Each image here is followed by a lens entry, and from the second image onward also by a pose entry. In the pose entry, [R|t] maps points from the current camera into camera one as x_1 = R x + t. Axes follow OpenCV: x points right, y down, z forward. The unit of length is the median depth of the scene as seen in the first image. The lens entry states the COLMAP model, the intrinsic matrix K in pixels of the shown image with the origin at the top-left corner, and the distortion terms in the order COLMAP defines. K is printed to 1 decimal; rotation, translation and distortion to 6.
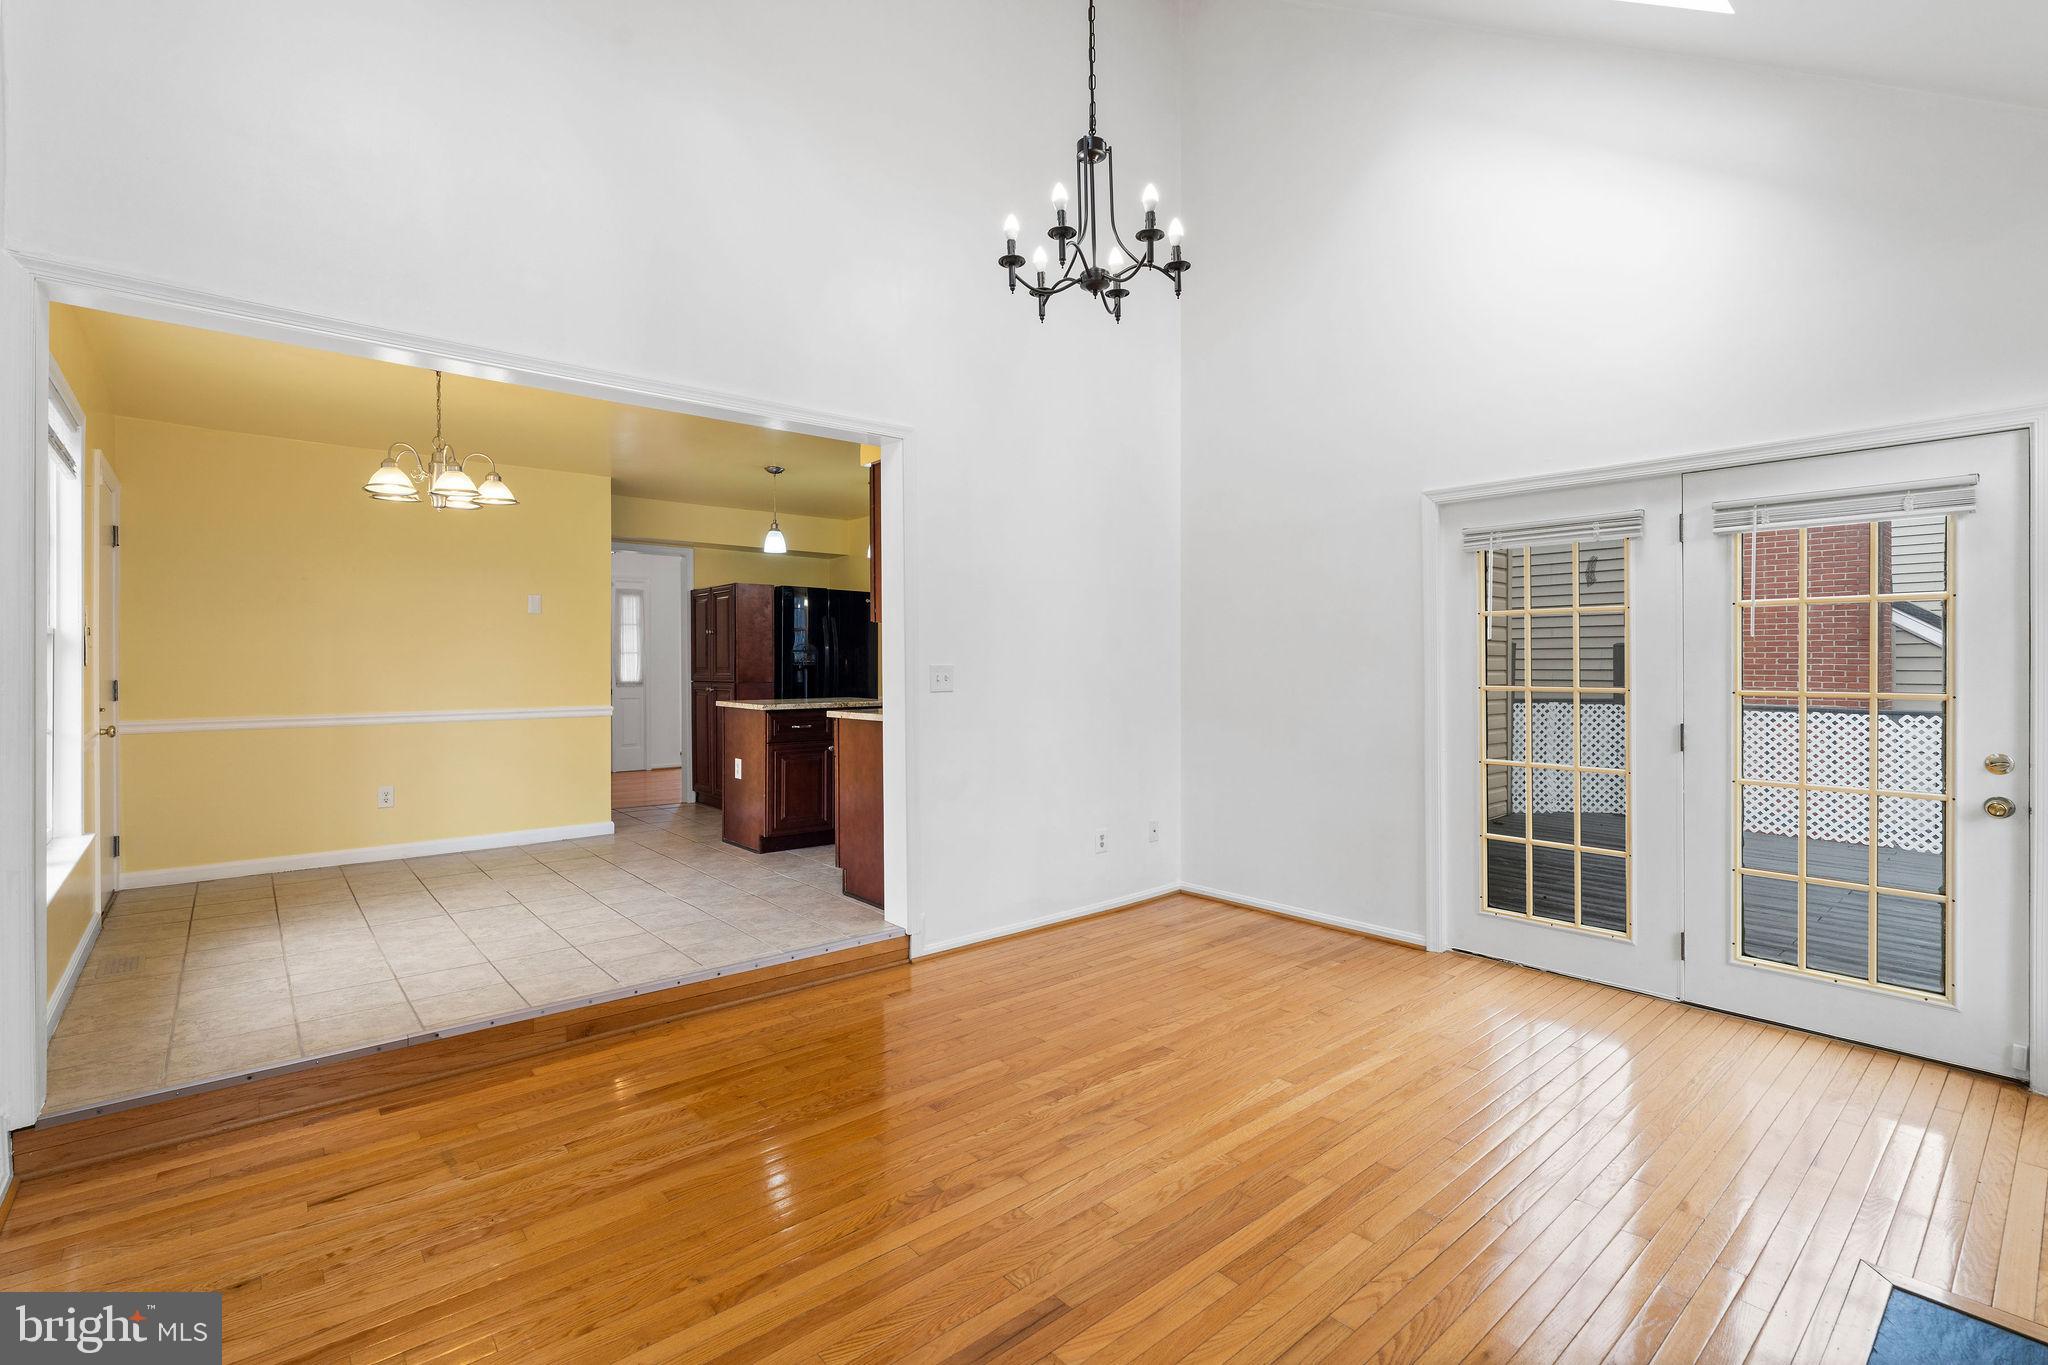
lens RADIAL K [[920.5, 0, 1015.3], [0, 920.5, 663.1], [0, 0, 1]] dist [-0.007119, 0.001535]
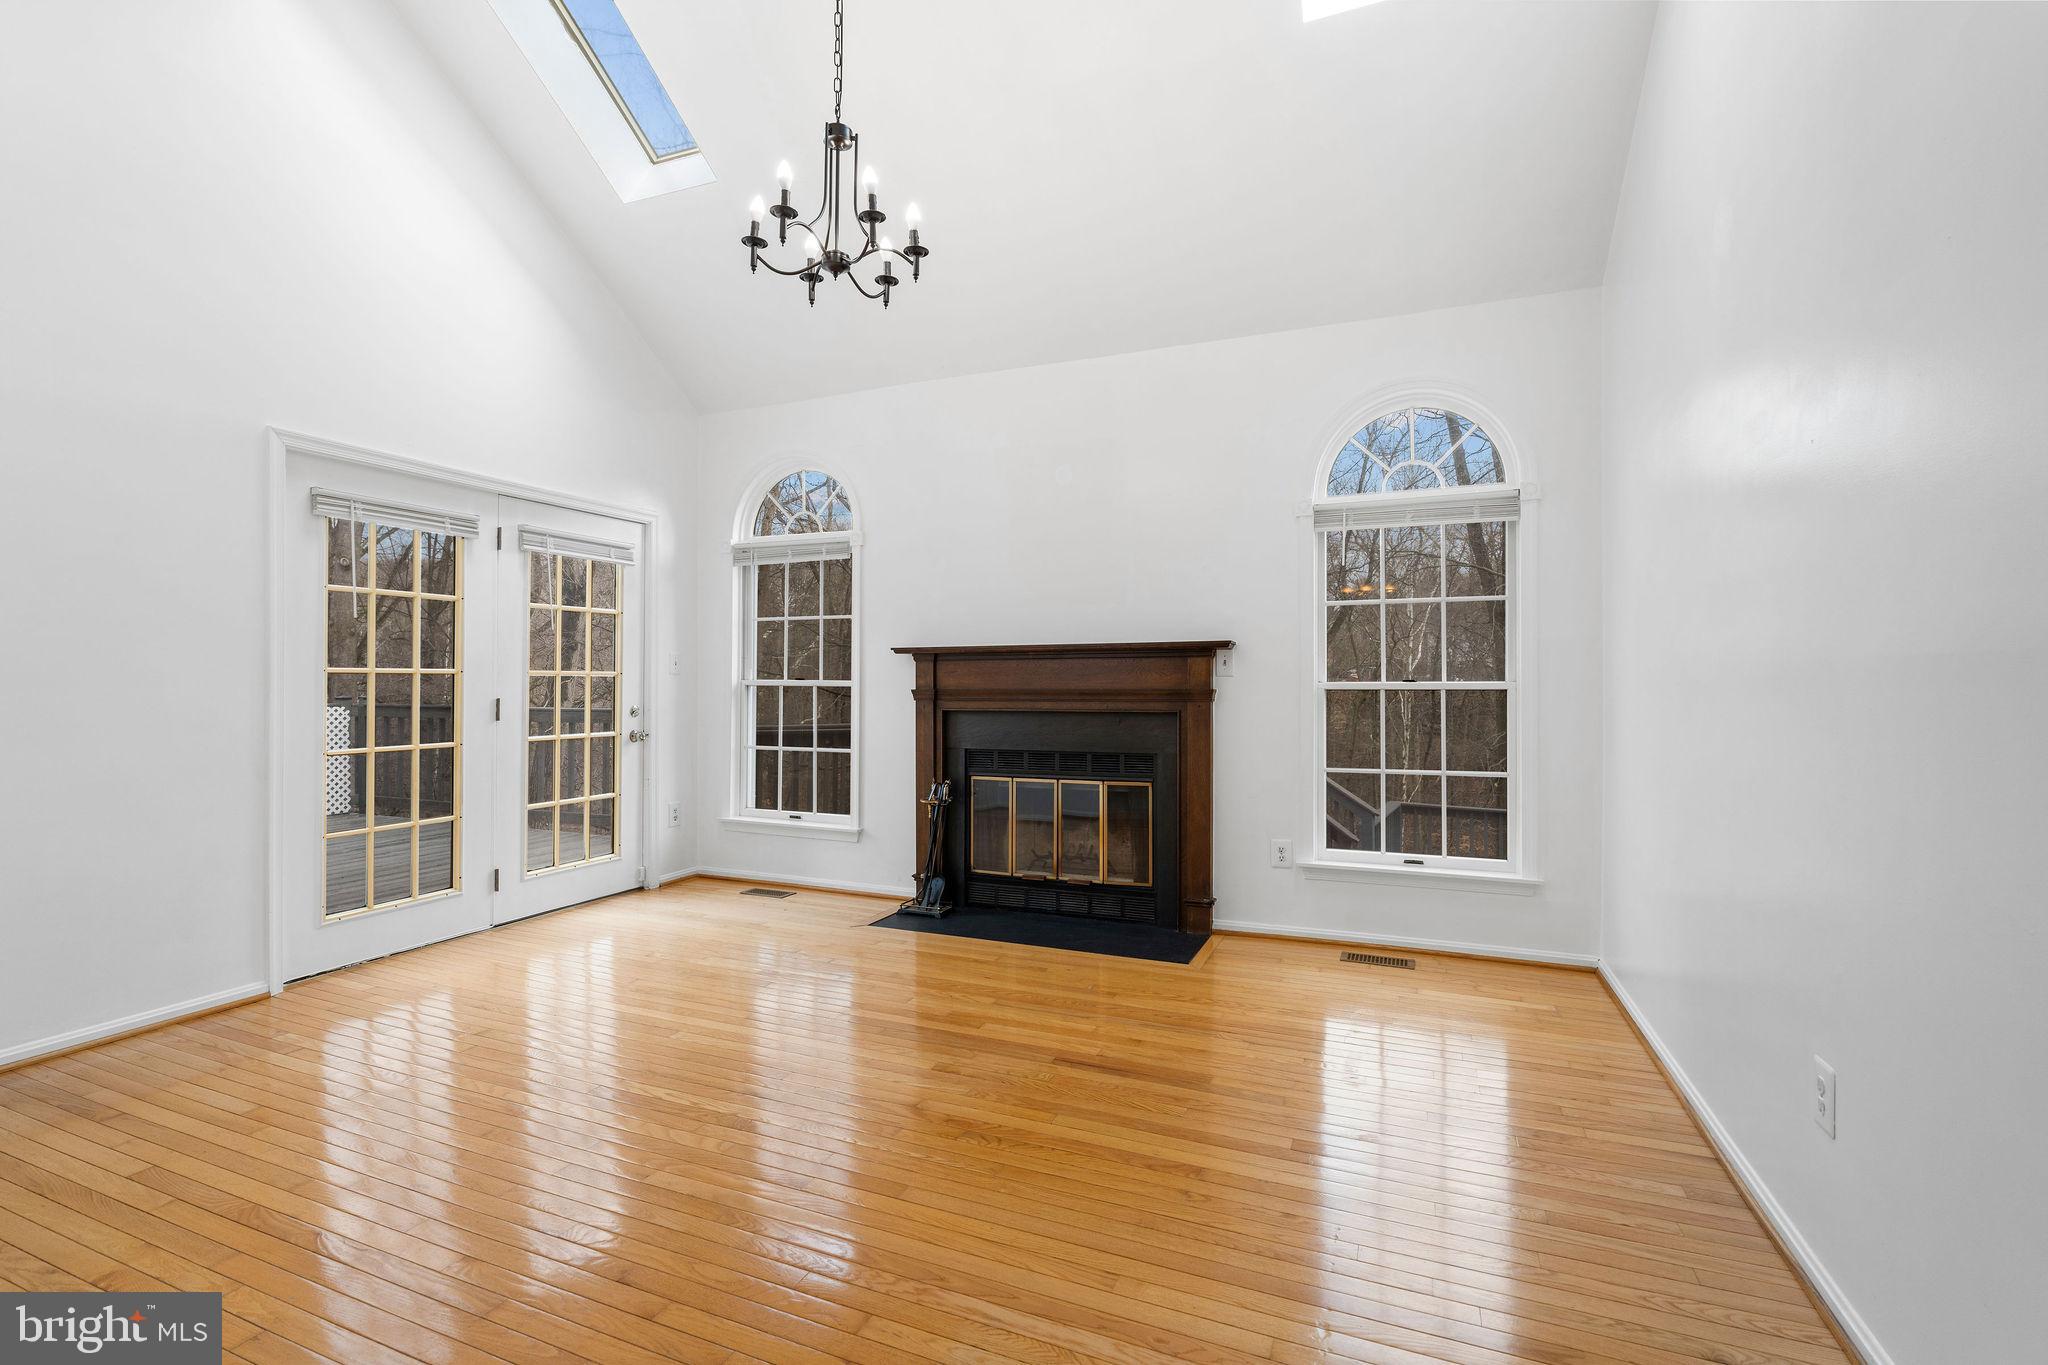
lens RADIAL K [[920.5, 0, 1022.0], [0, 920.5, 678.1], [0, 0, 1]] dist [-0.007119, 0.001535]
pose [[-0.452535, 0.002047, 0.891744, -0.686464], [0.001200, 0.999998, -0.001686, 0.042785], [-0.891746, 0.000307, -0.452537, 0.936278]]
